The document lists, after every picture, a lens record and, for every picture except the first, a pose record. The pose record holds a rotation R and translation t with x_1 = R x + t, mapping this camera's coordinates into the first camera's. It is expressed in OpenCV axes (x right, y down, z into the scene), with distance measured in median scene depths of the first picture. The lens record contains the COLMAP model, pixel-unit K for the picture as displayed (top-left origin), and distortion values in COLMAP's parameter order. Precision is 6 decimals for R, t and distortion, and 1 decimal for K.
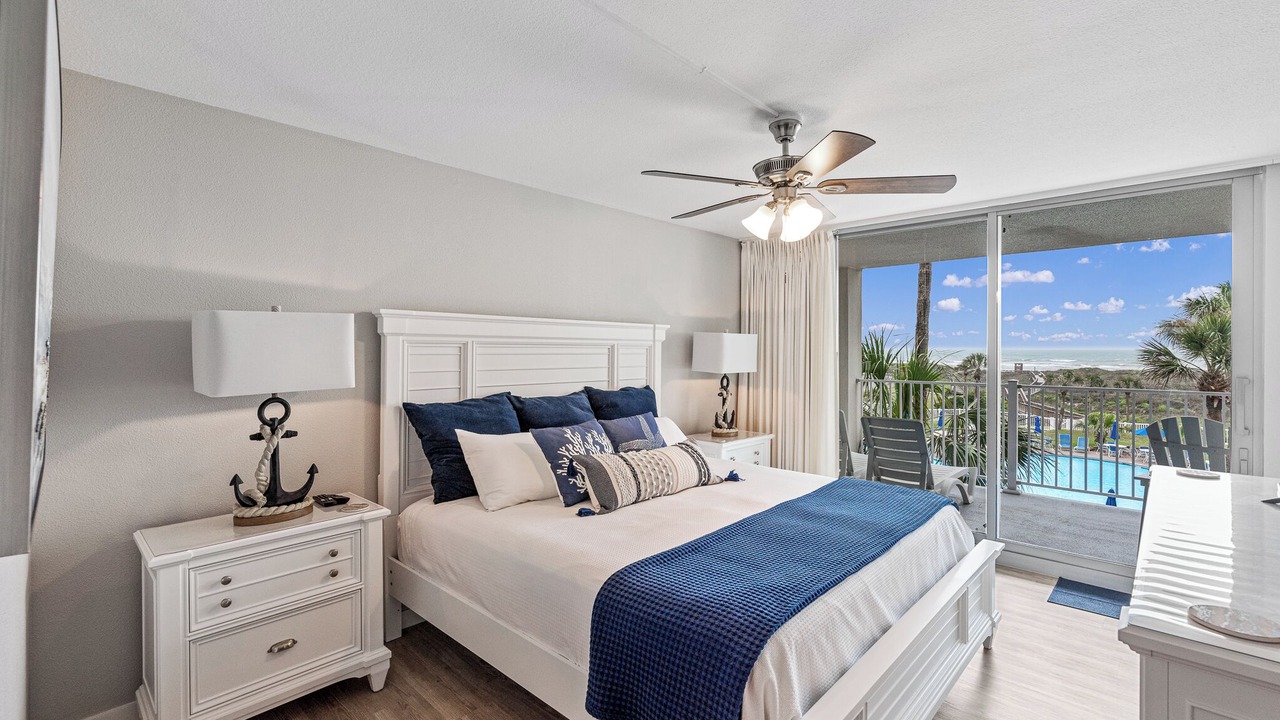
lens RADIAL K [[567.0, 0, 639.3], [0, 567.0, 361.5], [0, 0, 1]] dist [0.003212, -0.000946]
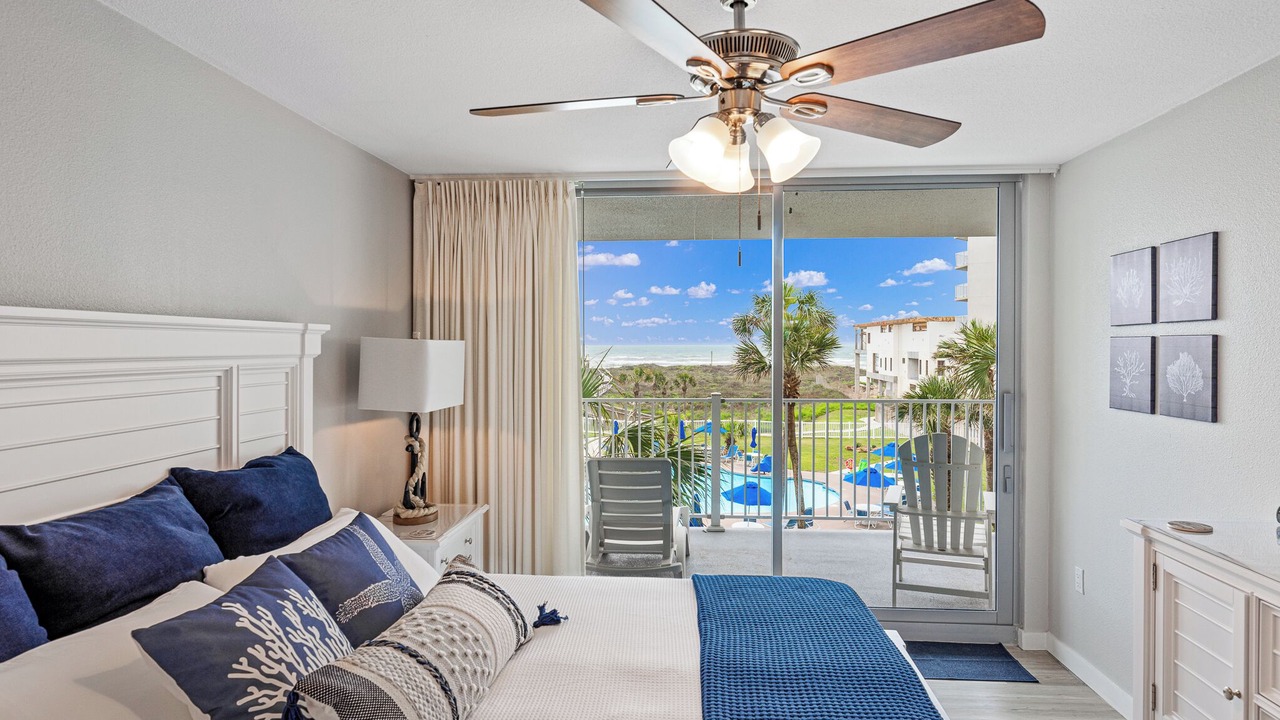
lens RADIAL K [[767.8, 0, 655.6], [0, 767.8, 369.8], [0, 0, 1]] dist [0.000714, -0.002330]
pose [[0.773727, -0.022354, 0.633125, -0.148593], [0.014770, 0.999742, 0.017248, -0.029513], [-0.633347, -0.003994, 0.773858, 0.262294]]
